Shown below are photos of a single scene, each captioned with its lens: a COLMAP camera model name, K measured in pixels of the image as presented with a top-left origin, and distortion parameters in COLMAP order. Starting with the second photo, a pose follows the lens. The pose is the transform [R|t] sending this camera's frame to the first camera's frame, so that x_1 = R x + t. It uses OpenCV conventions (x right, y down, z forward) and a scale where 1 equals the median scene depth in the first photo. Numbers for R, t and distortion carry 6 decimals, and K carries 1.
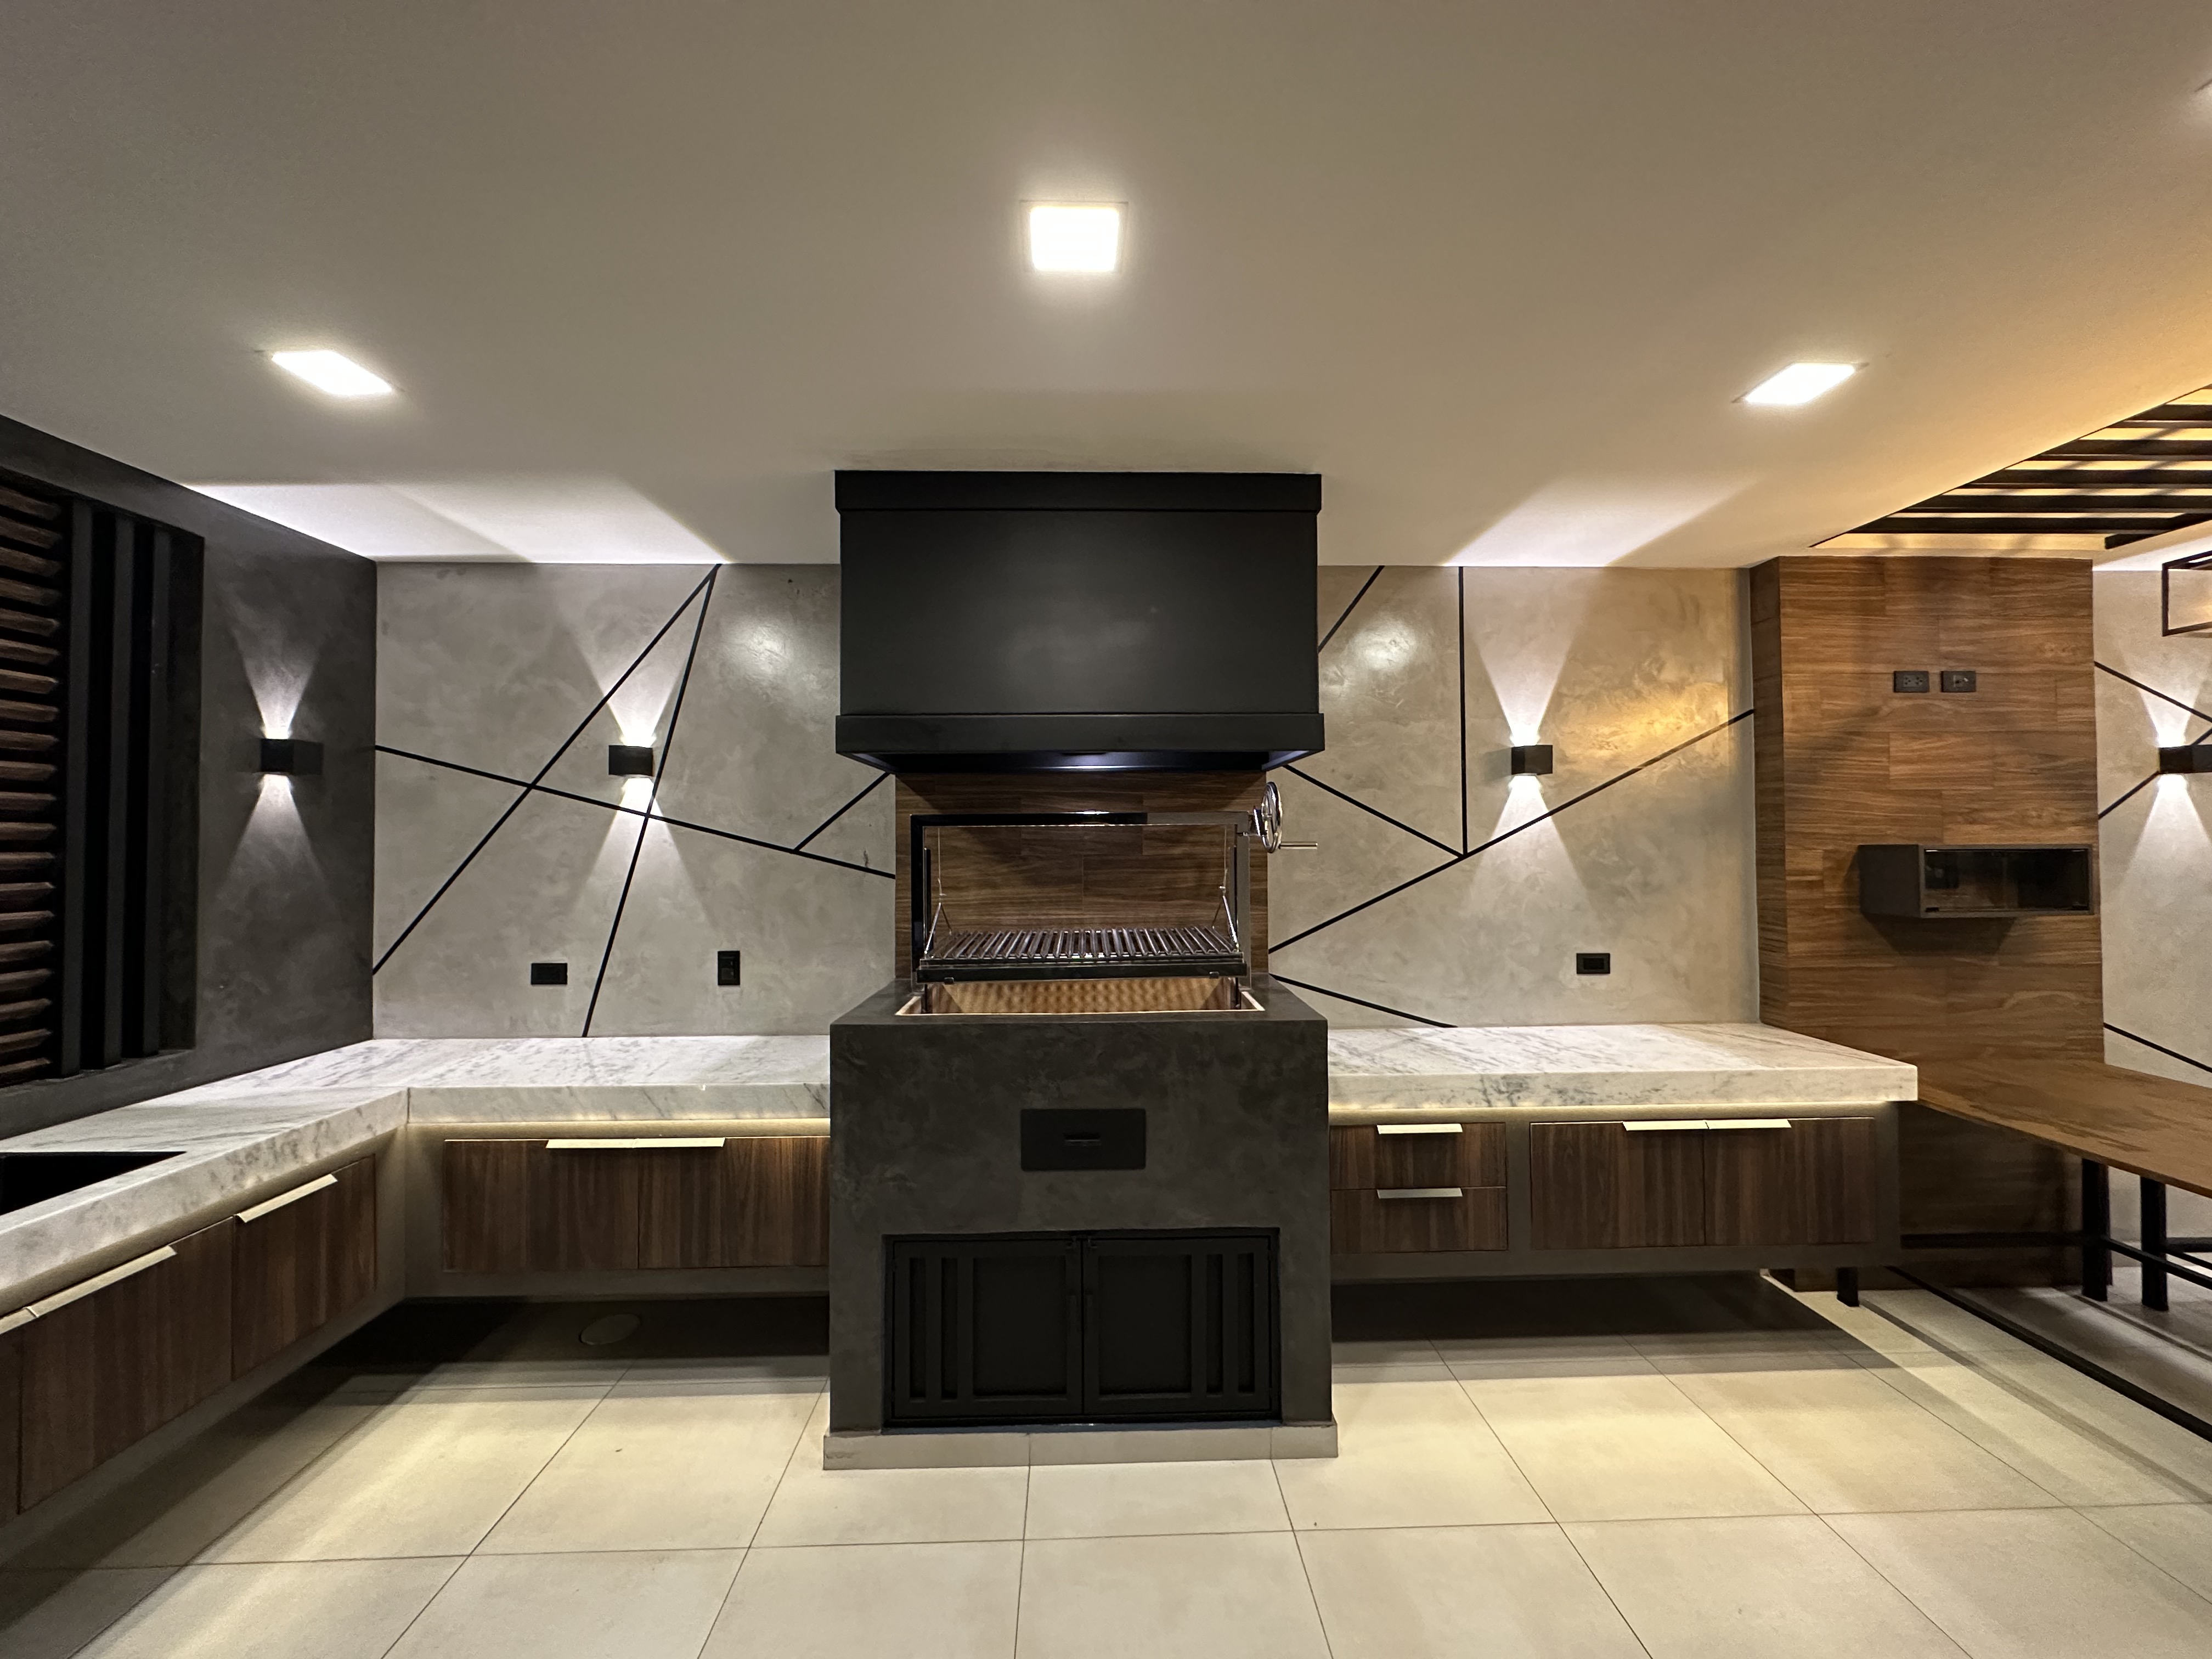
lens RADIAL K [[878.7, 0, 1104.0], [0, 878.7, 827.7], [0, 0, 1]] dist [-0.002347, -0.000014]
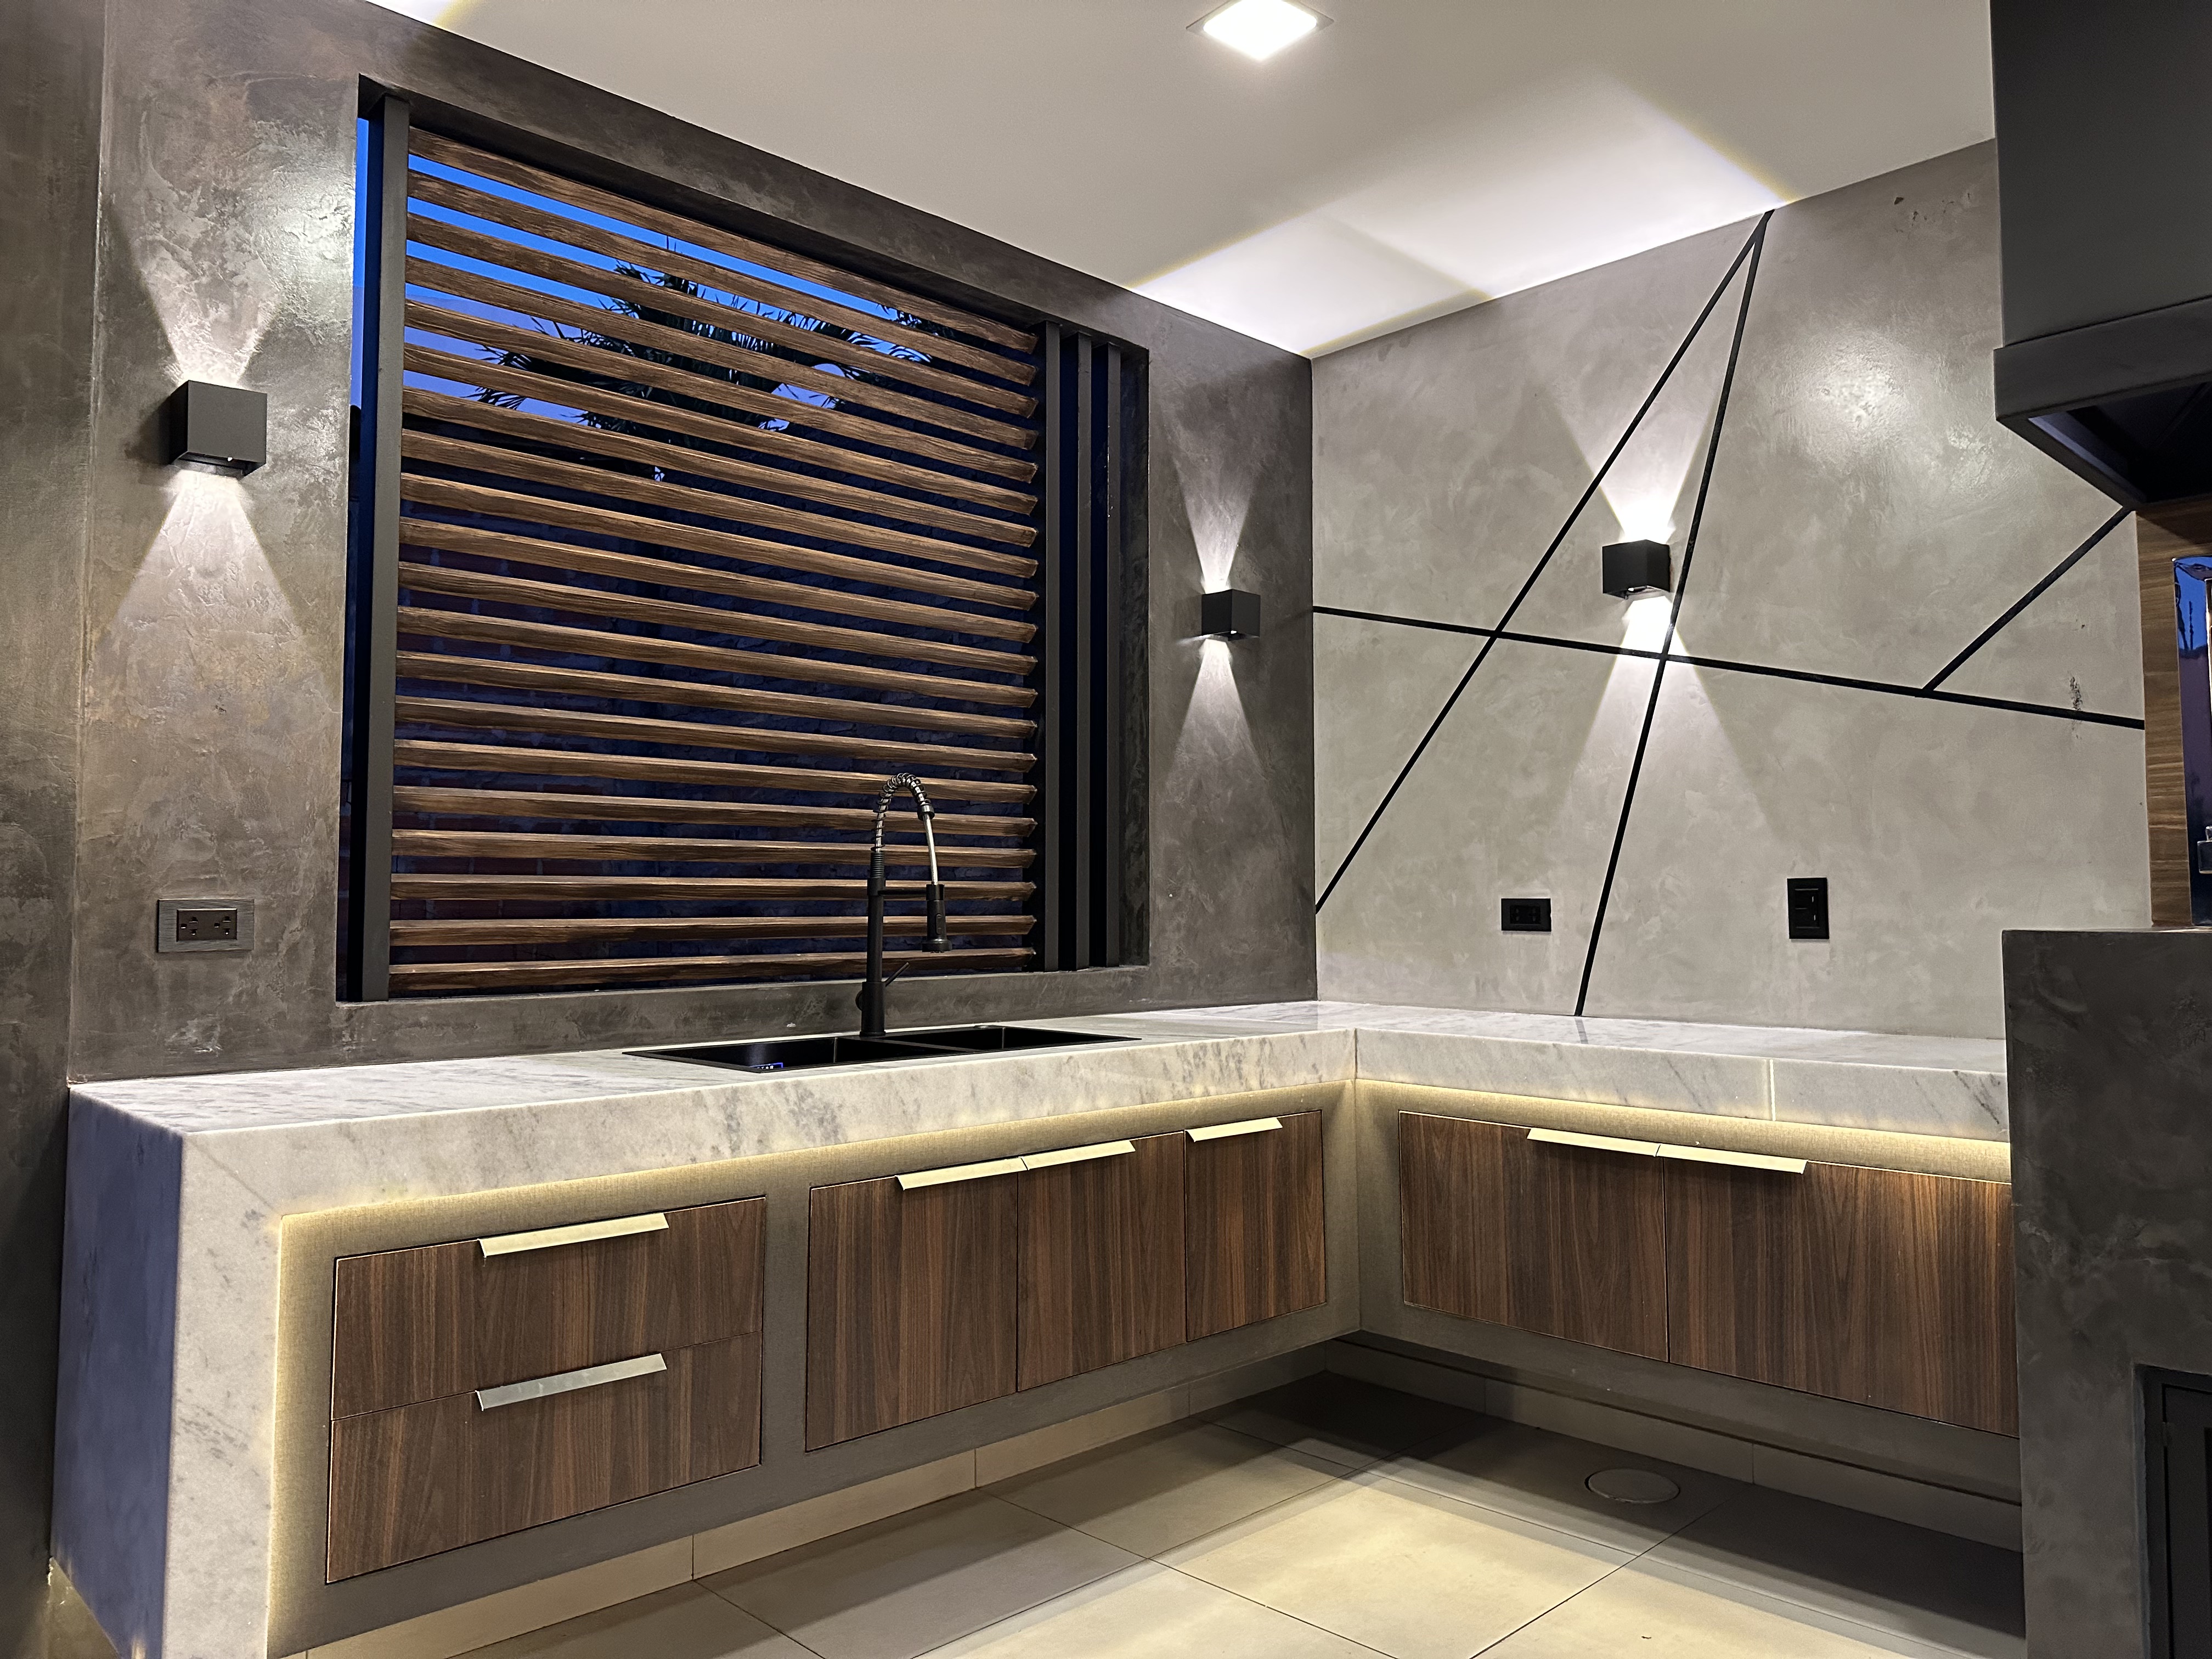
lens RADIAL K [[1539.0, 0, 1120.9], [0, 1539.0, 820.7], [0, 0, 1]] dist [0.084917, -0.109133]
pose [[0.680824, -0.040280, -0.731339, 0.007238], [0.012956, 0.998993, -0.042960, 0.141371], [0.732332, 0.019773, 0.680660, -0.006095]]
